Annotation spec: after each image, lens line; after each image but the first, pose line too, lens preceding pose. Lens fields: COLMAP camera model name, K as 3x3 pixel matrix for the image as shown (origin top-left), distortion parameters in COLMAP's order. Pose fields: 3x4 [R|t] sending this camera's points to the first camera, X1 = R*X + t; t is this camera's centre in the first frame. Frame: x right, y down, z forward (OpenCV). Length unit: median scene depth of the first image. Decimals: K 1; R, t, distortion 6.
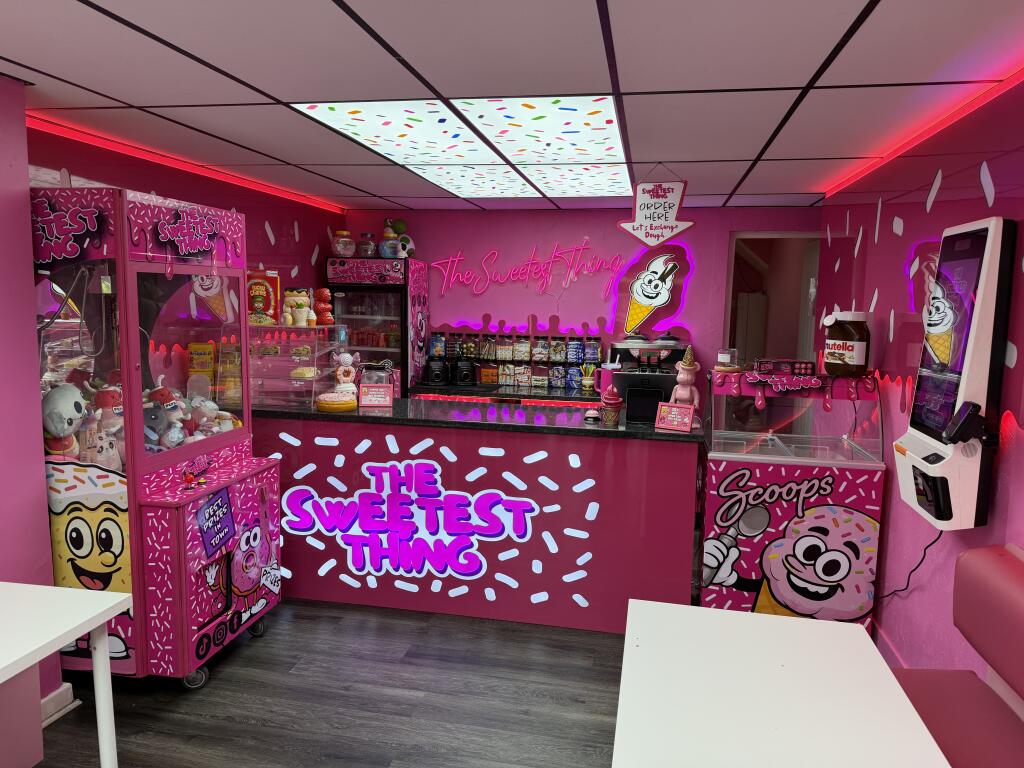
lens RADIAL K [[716.1, 0, 517.0], [0, 716.1, 388.1], [0, 0, 1]] dist [0.084340, -0.116975]
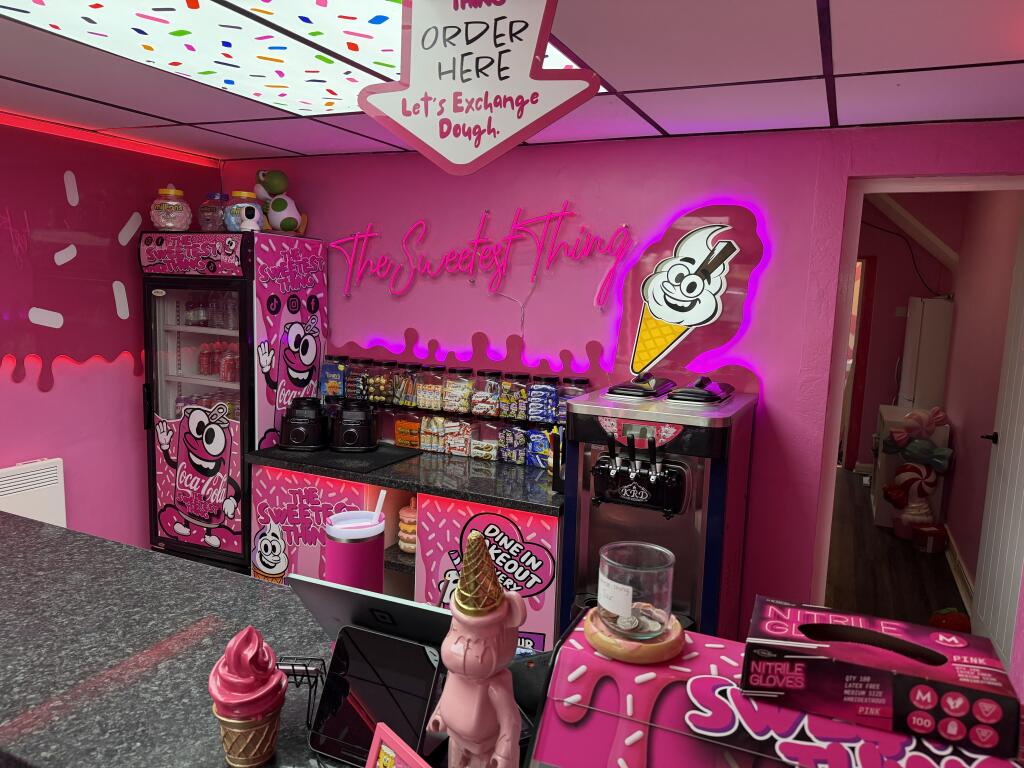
lens RADIAL K [[716.1, 0, 517.0], [0, 716.1, 388.1], [0, 0, 1]] dist [0.084340, -0.116975]
pose [[0.972351, 0.046911, -0.228765, 0.299536], [-0.044766, 0.998891, 0.014559, -0.110371], [0.229194, -0.003916, 0.973373, 0.728276]]
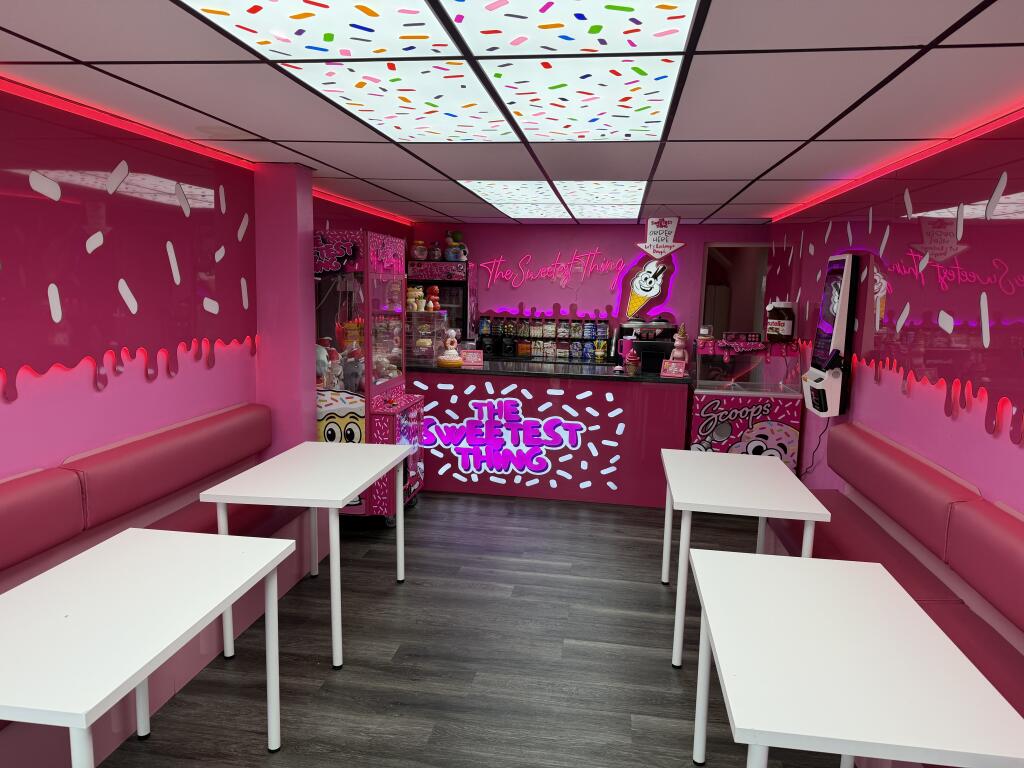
lens RADIAL K [[717.5, 0, 508.4], [0, 717.5, 392.1], [0, 0, 1]] dist [0.136562, -0.230059]
pose [[0.999275, -0.002360, 0.038012, -0.196061], [0.001502, 0.999743, 0.022601, 0.053493], [-0.038055, -0.022527, 0.999022, -0.554721]]
